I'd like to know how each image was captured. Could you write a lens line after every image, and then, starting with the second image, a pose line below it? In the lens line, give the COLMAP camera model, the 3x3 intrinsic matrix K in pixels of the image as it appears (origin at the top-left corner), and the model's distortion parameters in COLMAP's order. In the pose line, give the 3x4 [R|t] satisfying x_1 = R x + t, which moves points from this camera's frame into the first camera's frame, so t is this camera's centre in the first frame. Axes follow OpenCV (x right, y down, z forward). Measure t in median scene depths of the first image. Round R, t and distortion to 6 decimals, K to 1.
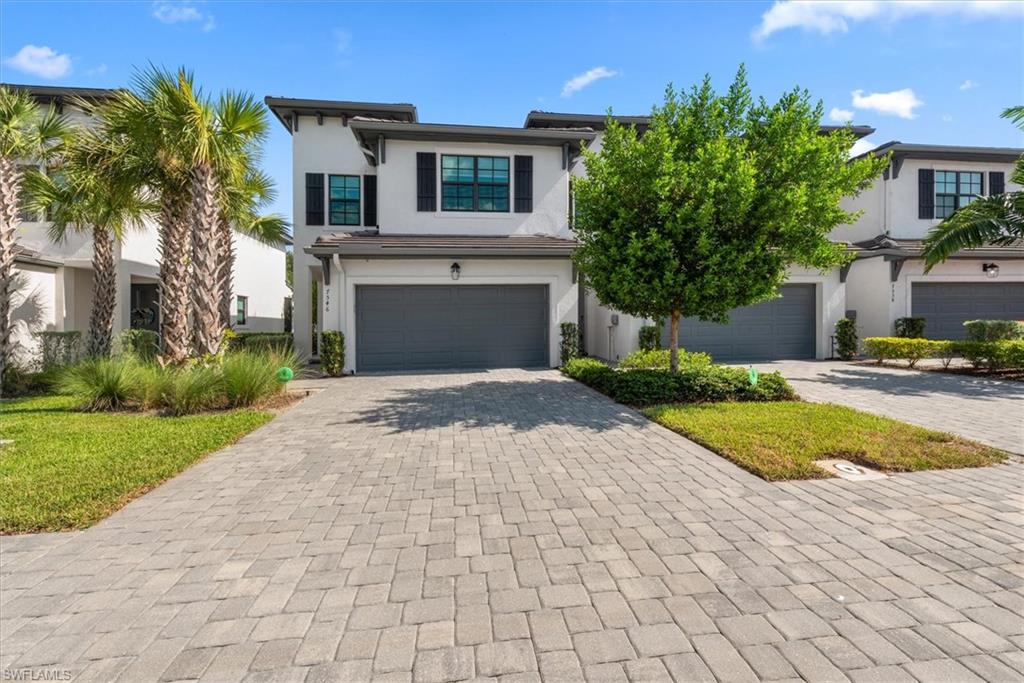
lens RADIAL K [[434.8, 0, 512.9], [0, 434.8, 355.8], [0, 0, 1]] dist [0.002115, 0.000339]
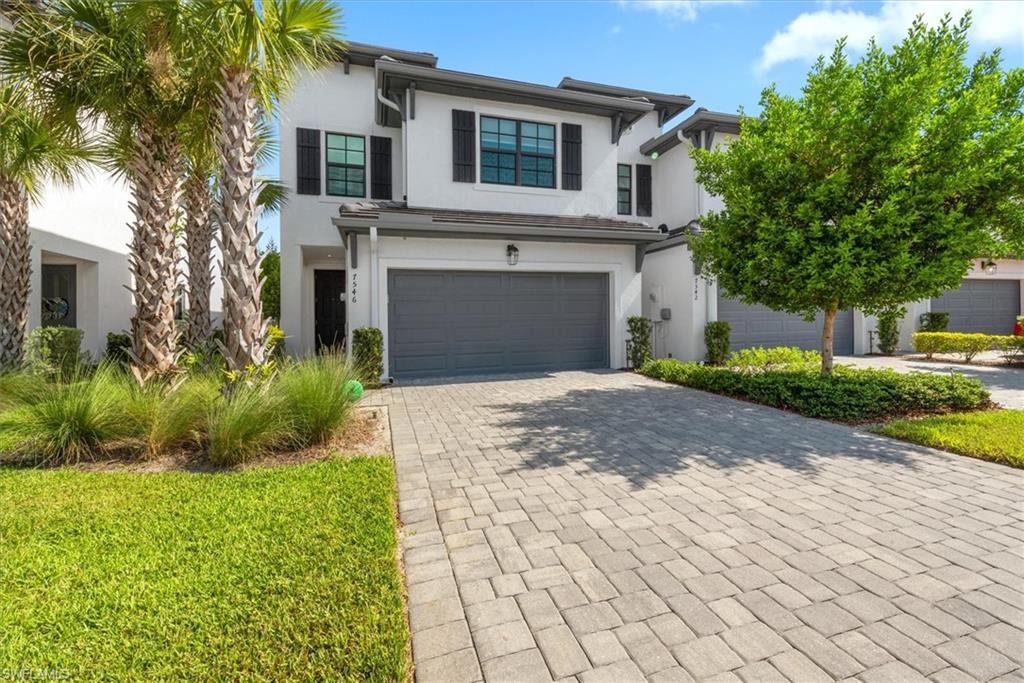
lens RADIAL K [[437.2, 0, 510.6], [0, 437.2, 347.4], [0, 0, 1]] dist [0.002261, -0.000056]
pose [[0.986128, -0.011021, 0.165619, -0.259749], [0.012333, 0.999900, -0.006899, -0.012800], [-0.165526, 0.008846, 0.986166, 0.176660]]
